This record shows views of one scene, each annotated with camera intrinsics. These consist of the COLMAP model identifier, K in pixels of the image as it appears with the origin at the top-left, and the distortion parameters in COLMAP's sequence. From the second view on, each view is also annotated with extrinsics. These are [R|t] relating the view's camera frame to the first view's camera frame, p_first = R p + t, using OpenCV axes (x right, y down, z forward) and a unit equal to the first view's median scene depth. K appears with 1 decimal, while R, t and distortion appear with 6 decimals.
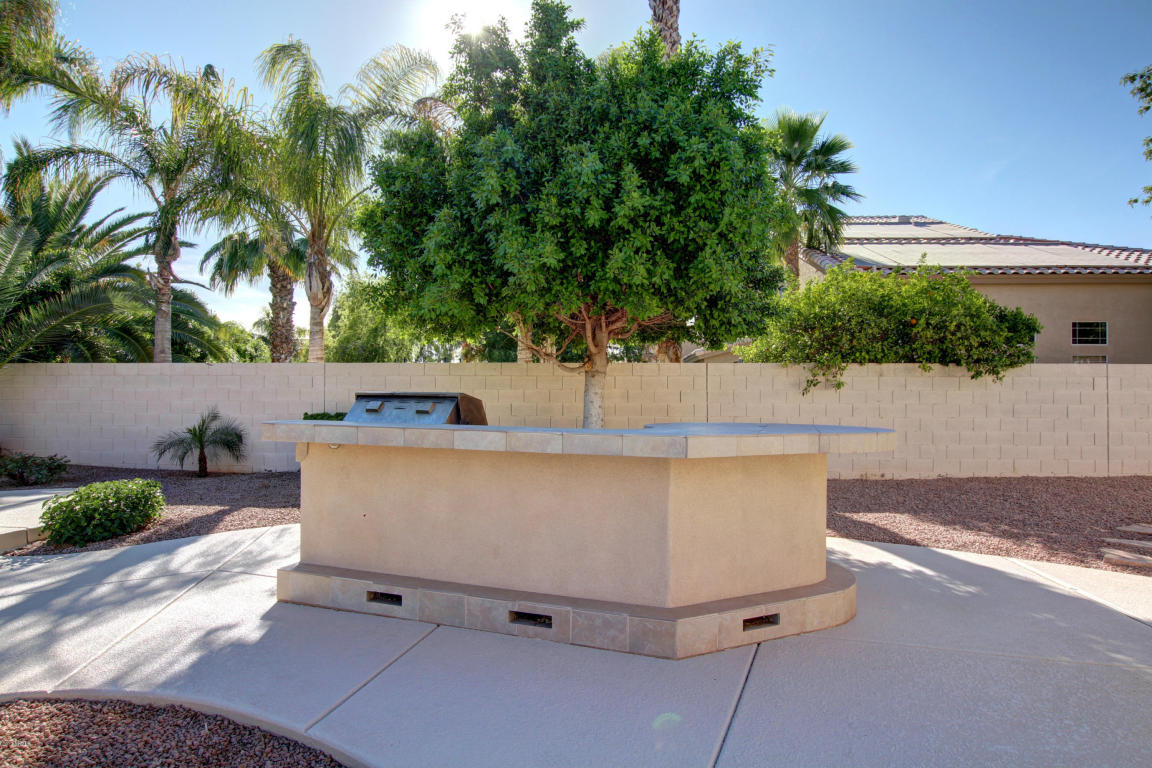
lens RADIAL K [[633.5, 0, 589.5], [0, 633.5, 394.1], [0, 0, 1]] dist [-0.015793, 0.001794]
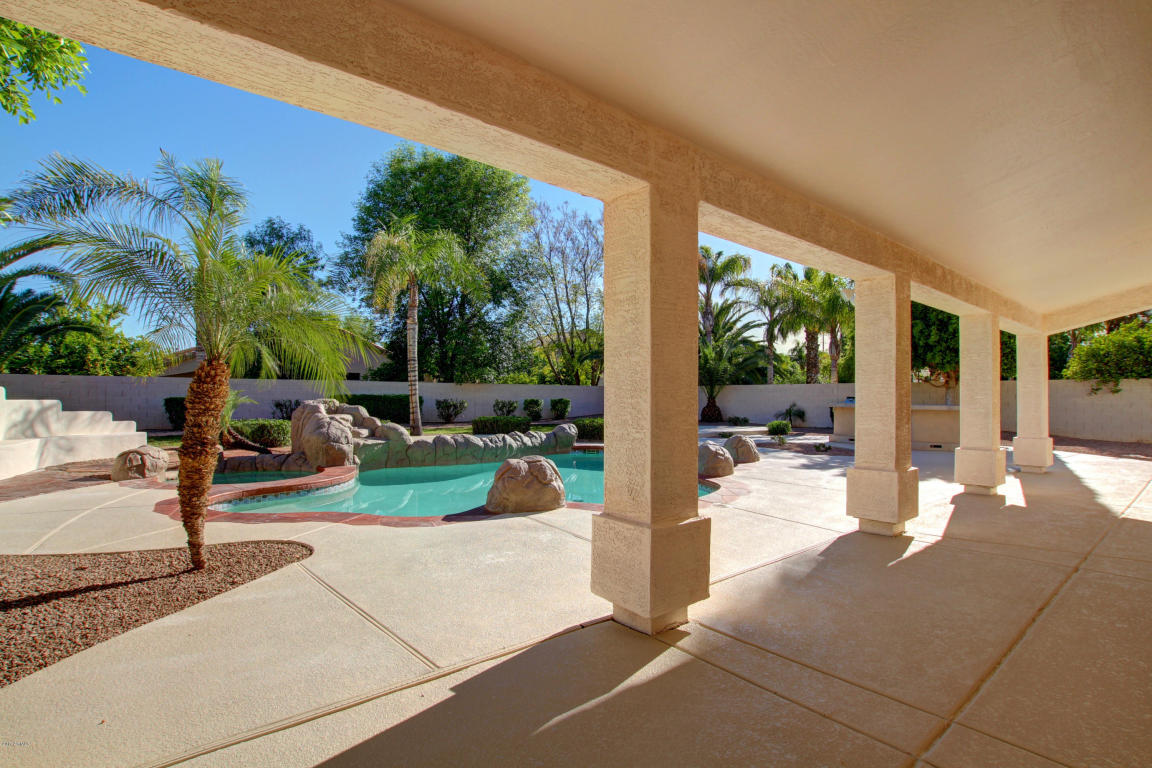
lens RADIAL K [[542.2, 0, 574.0], [0, 542.2, 390.6], [0, 0, 1]] dist [-0.029713, 0.005523]
pose [[0.662007, -0.010766, -0.749420, 0.504731], [0.004862, 0.999937, -0.010070, -0.006670], [0.749481, 0.003023, 0.662018, -1.239740]]
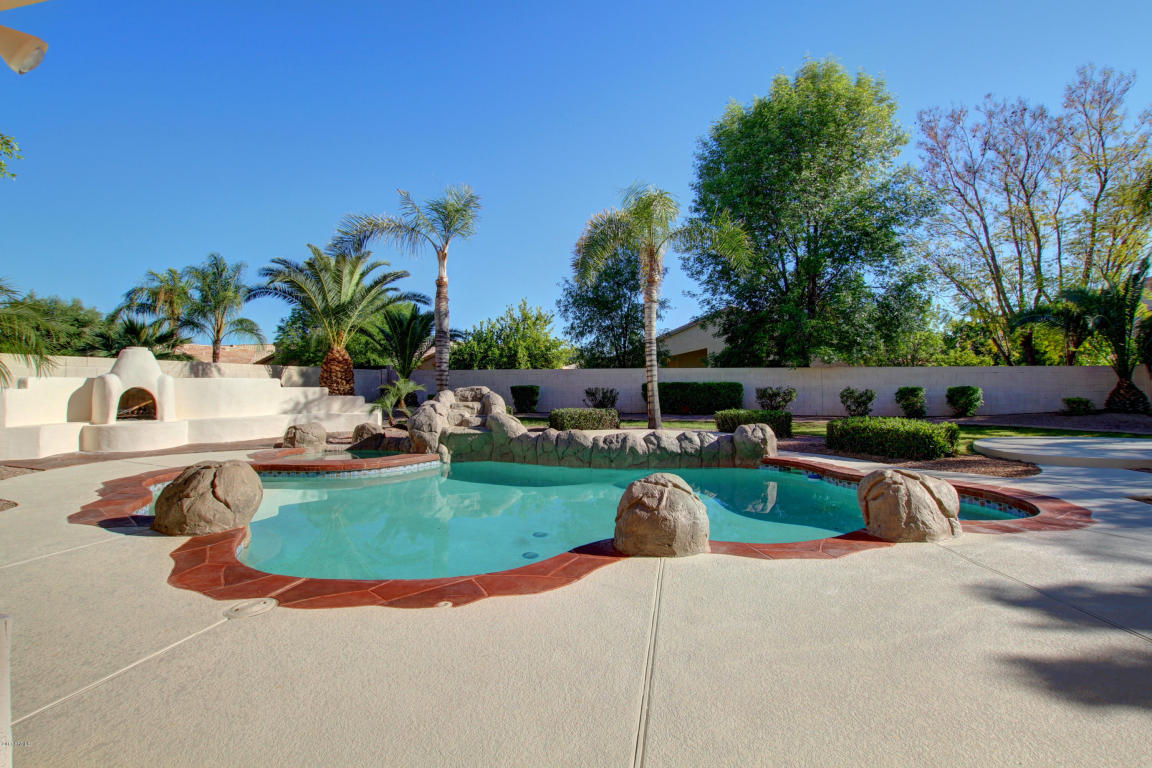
lens RADIAL K [[542.2, 0, 587.4], [0, 542.2, 359.5], [0, 0, 1]] dist [-0.029713, 0.005523]
pose [[-0.170905, -0.050638, -0.983985, 0.401733], [0.007000, 0.998591, -0.052605, 0.002229], [0.985263, -0.015878, -0.170310, -0.415979]]
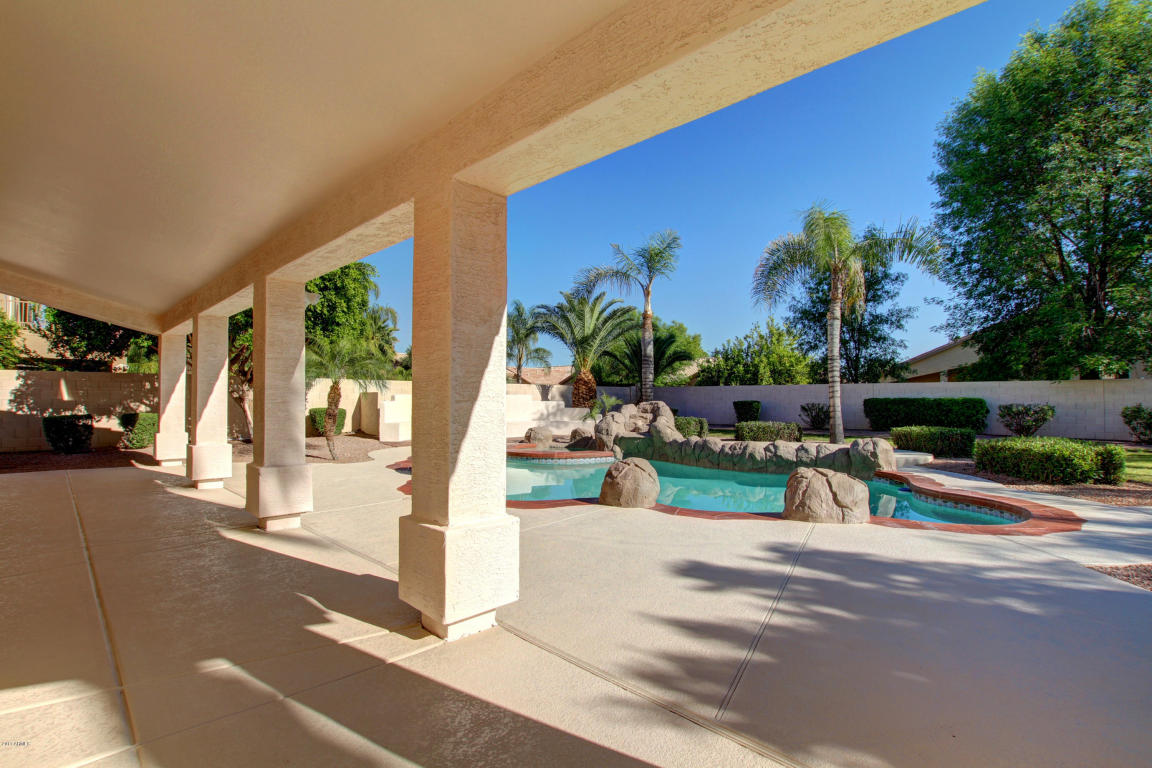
lens RADIAL K [[542.2, 0, 582.7], [0, 542.2, 394.2], [0, 0, 1]] dist [-0.029713, 0.005523]
pose [[-0.663389, -0.013854, -0.748146, 0.505709], [-0.000880, 0.999842, -0.017735, 0.004207], [0.748274, -0.011107, -0.663297, -0.023881]]
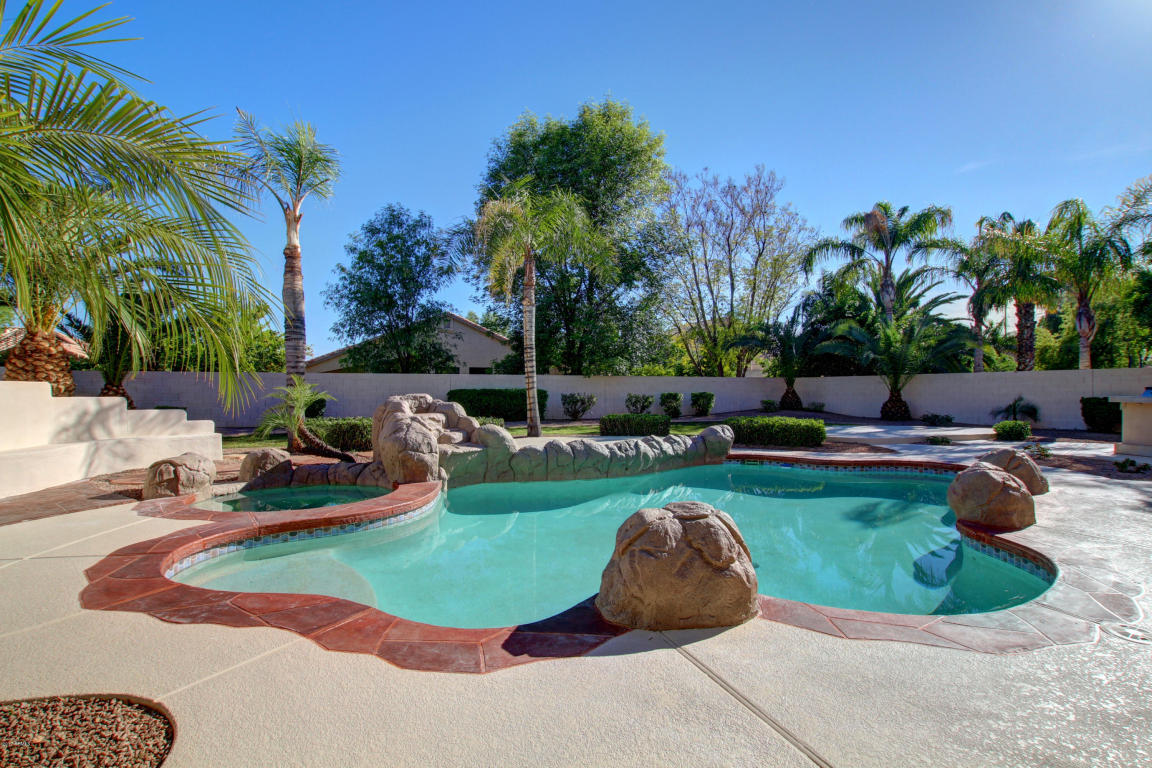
lens RADIAL K [[542.2, 0, 577.4], [0, 542.2, 384.4], [0, 0, 1]] dist [-0.029713, 0.005523]
pose [[0.464270, -0.016465, -0.885541, 0.243184], [0.011350, 0.999856, -0.012640, -0.004682], [0.885621, -0.004182, 0.464390, -1.058078]]
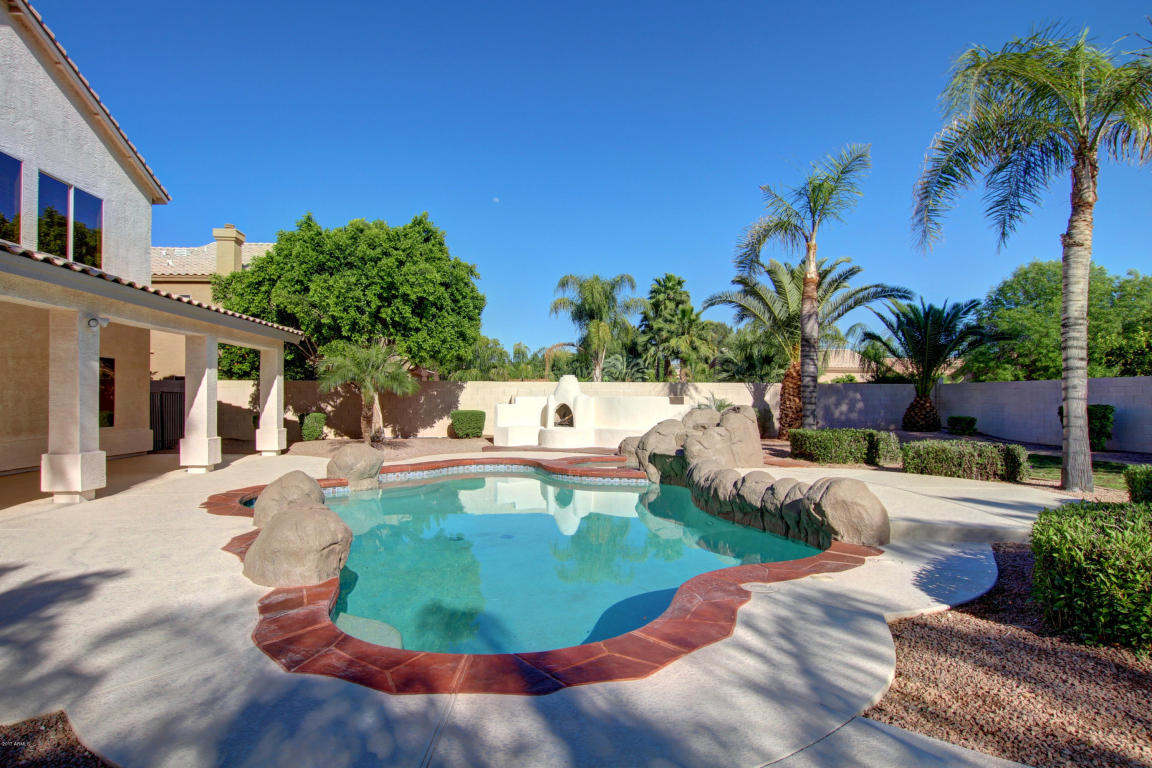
lens RADIAL K [[633.5, 0, 571.5], [0, 633.5, 391.6], [0, 0, 1]] dist [-0.015793, 0.001794]
pose [[-0.991078, -0.009691, -0.132928, -0.260007], [-0.007011, 0.999763, -0.020611, -0.001903], [0.133096, -0.019495, -0.990911, 0.293937]]
